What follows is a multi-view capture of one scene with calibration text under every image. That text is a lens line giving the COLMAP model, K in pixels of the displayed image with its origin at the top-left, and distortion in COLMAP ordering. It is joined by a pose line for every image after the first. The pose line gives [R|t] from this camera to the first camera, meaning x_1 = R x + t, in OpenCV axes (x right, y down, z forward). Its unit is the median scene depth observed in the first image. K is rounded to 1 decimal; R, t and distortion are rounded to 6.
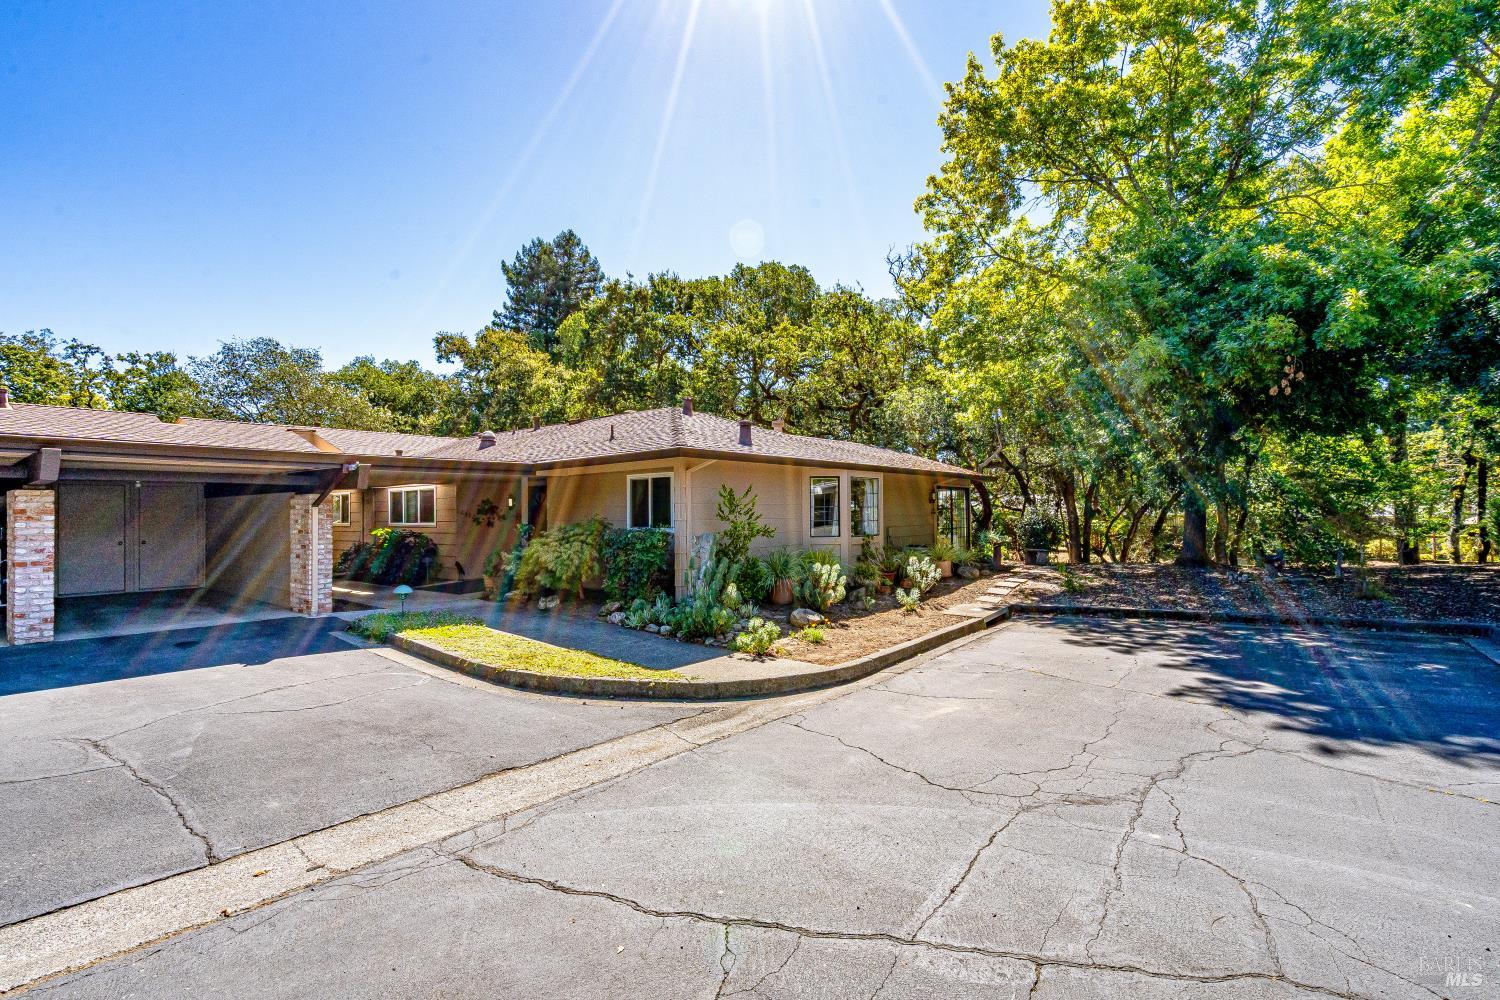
lens RADIAL K [[691.2, 0, 757.1], [0, 691.2, 496.6], [0, 0, 1]] dist [0.001034, -0.000506]
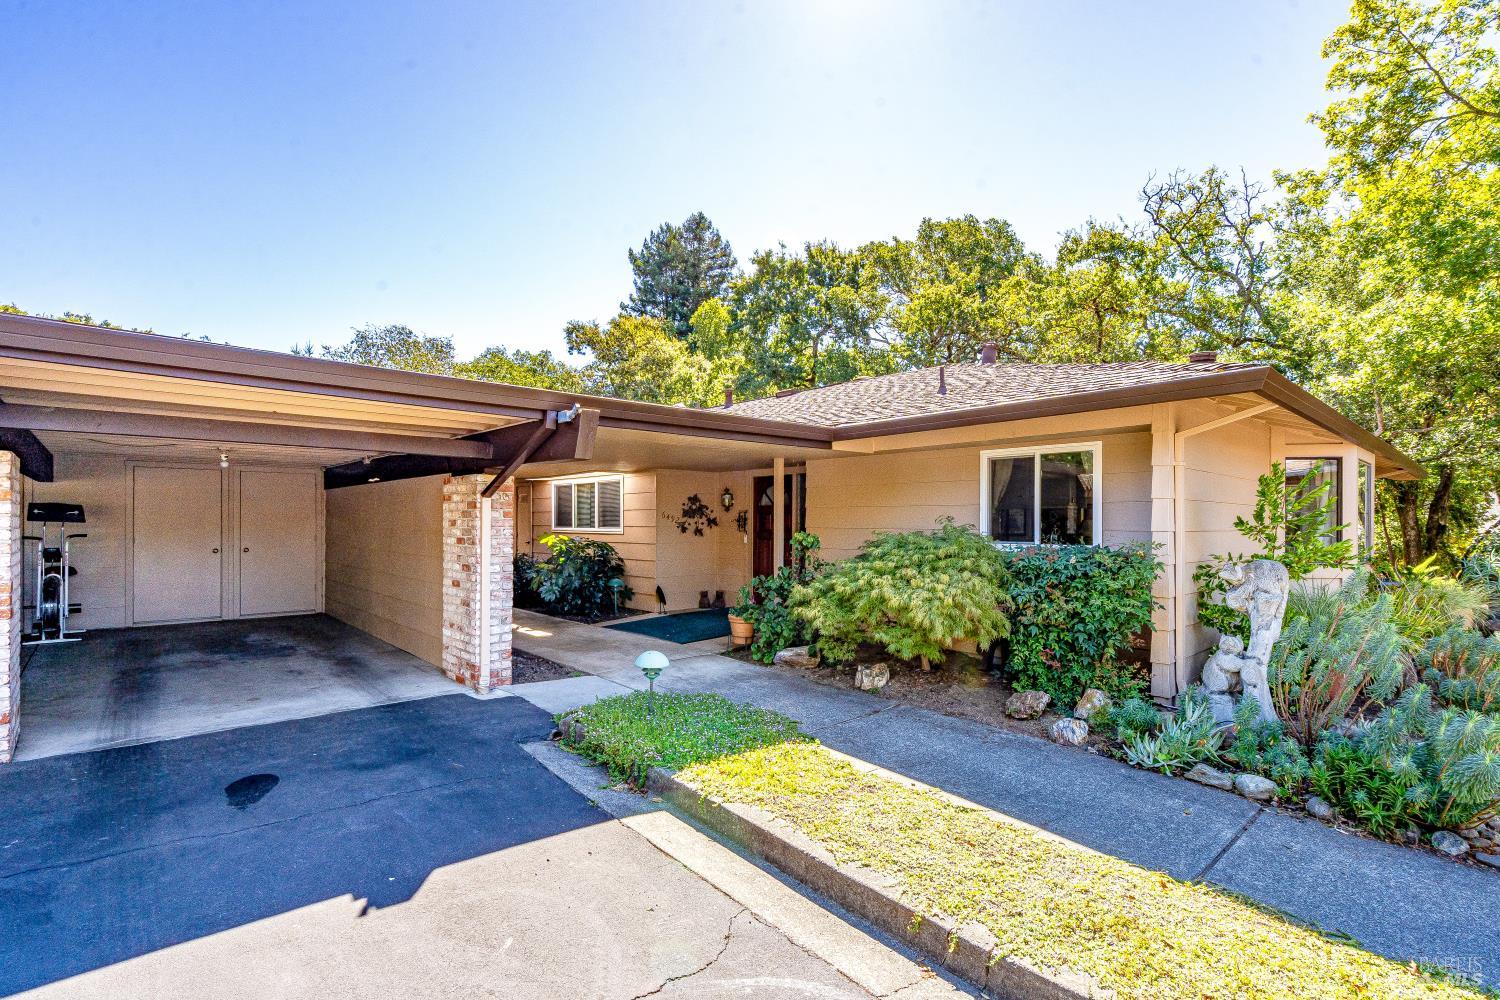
lens RADIAL K [[691.2, 0, 744.9], [0, 691.2, 515.2], [0, 0, 1]] dist [0.001034, -0.000506]
pose [[0.988584, 0.012742, -0.150130, -0.097949], [-0.010756, 0.999844, 0.014037, 0.005420], [0.150286, -0.012262, 0.988567, 0.134587]]
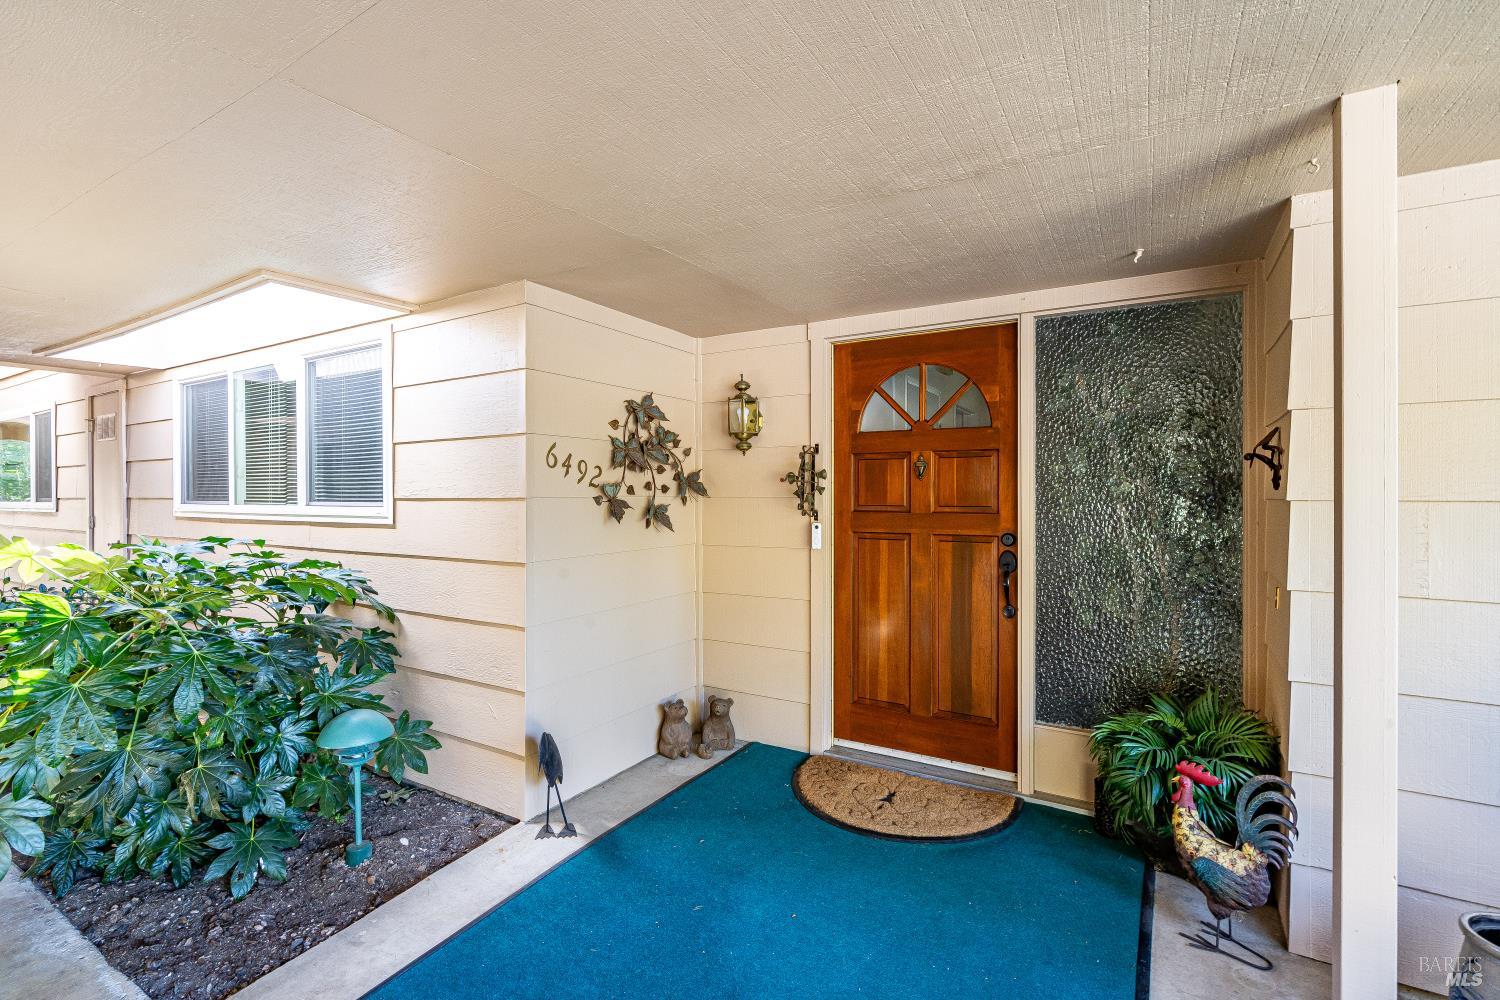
lens RADIAL K [[691.2, 0, 739.6], [0, 691.2, 490.3], [0, 0, 1]] dist [0.001034, -0.000506]
pose [[0.991525, 0.010173, 0.129514, -0.160253], [-0.012243, 0.999810, 0.015196, 0.011768], [-0.129335, -0.016653, 0.991461, 0.321835]]
